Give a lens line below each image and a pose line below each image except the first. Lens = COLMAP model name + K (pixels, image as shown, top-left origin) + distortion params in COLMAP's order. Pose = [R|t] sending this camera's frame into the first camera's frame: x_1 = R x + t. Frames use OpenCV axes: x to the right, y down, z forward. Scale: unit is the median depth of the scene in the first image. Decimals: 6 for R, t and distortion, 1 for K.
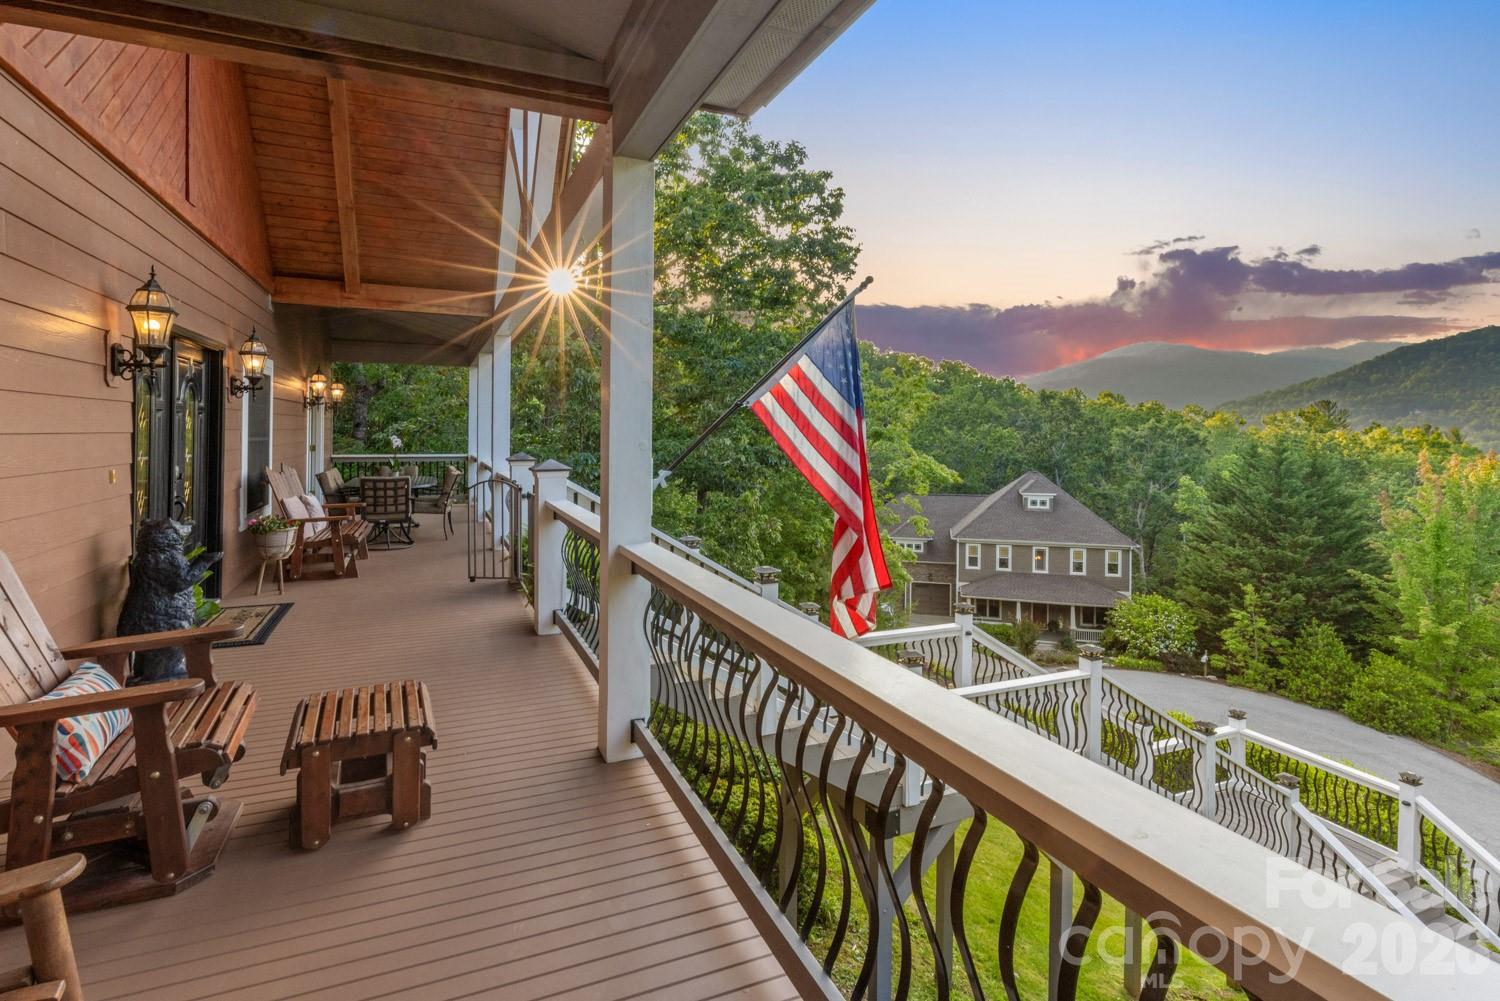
lens RADIAL K [[712.4, 0, 750.4], [0, 712.4, 487.5], [0, 0, 1]] dist [0.001635, 0.000388]
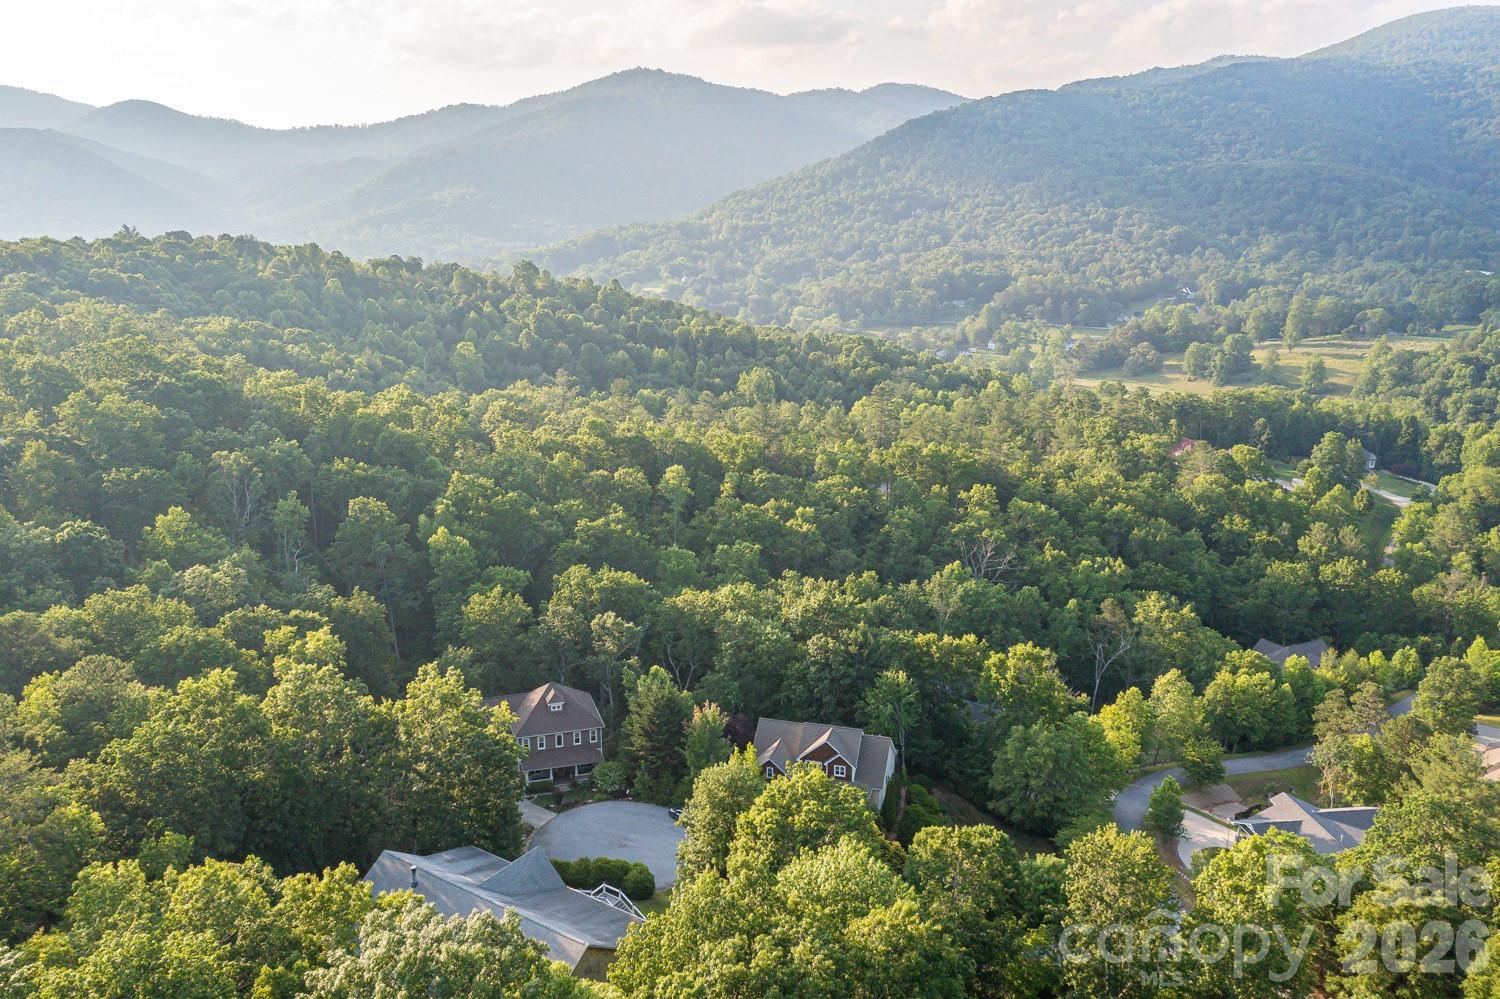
lens RADIAL K [[1126.4, 0, 741.9], [0, 1126.4, 533.0], [0, 0, 1]] dist [-0.026651, 0.003076]
pose [[0.832819, -0.147638, 0.533494, -0.731590], [0.030578, 0.974574, 0.221968, -1.118643], [-0.552700, -0.168547, 0.816158, -1.683225]]
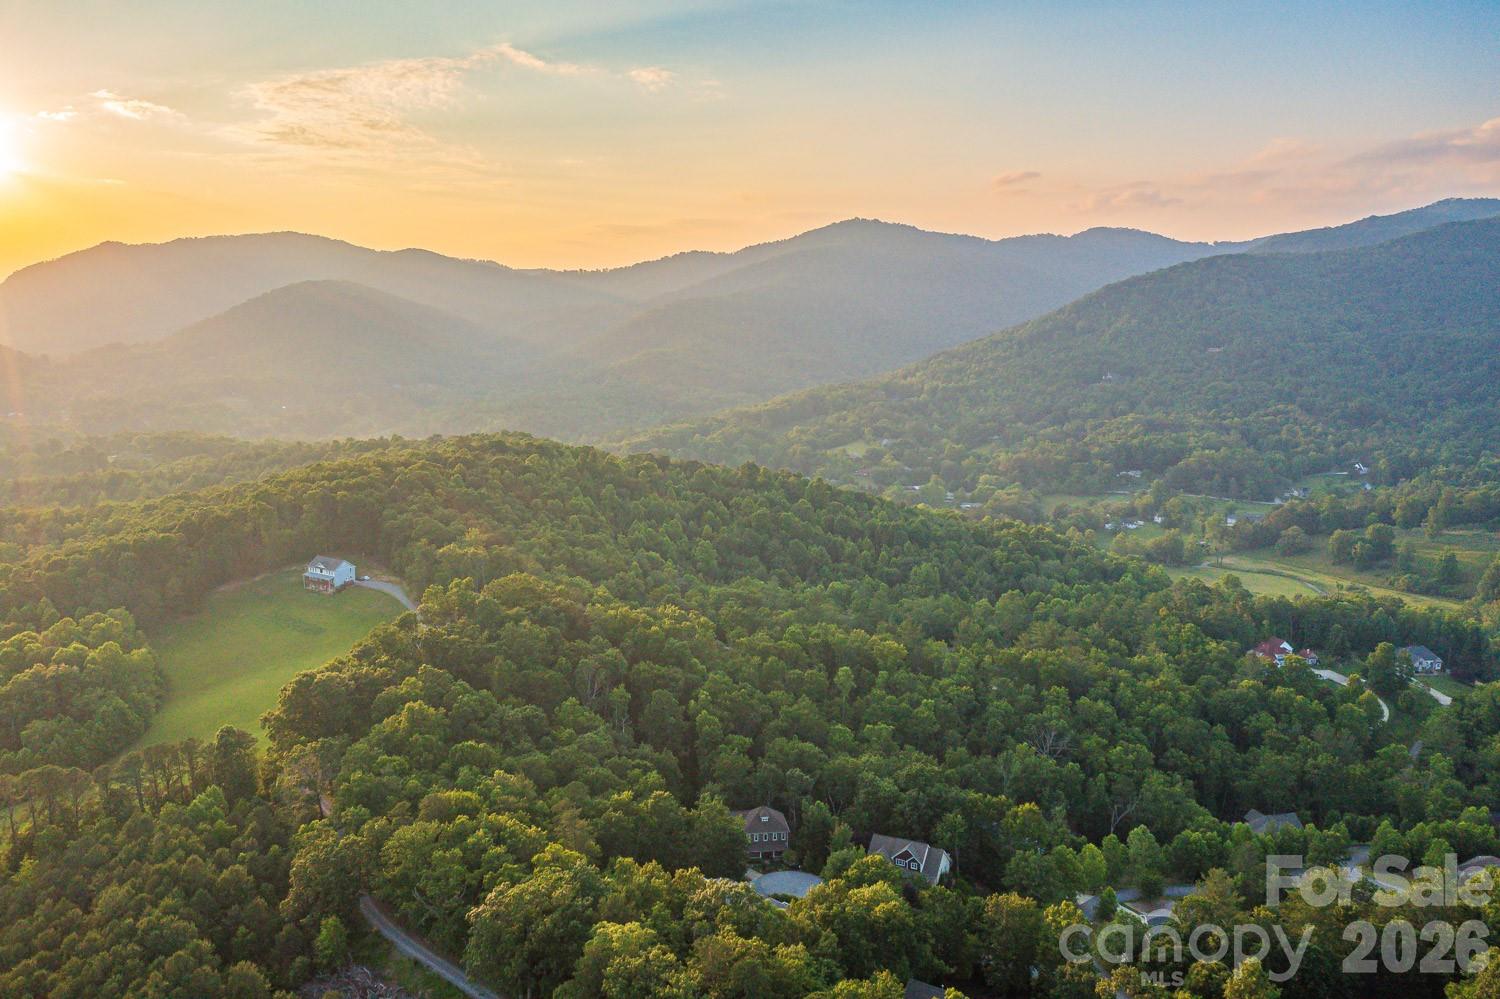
lens RADIAL K [[1126.4, 0, 741.9], [0, 1126.4, 533.0], [0, 0, 1]] dist [-0.026651, 0.003076]
pose [[0.920790, -0.062770, 0.384975, -1.850488], [0.019713, 0.993194, 0.114791, -2.137950], [-0.389560, -0.098110, 0.915761, -4.130721]]
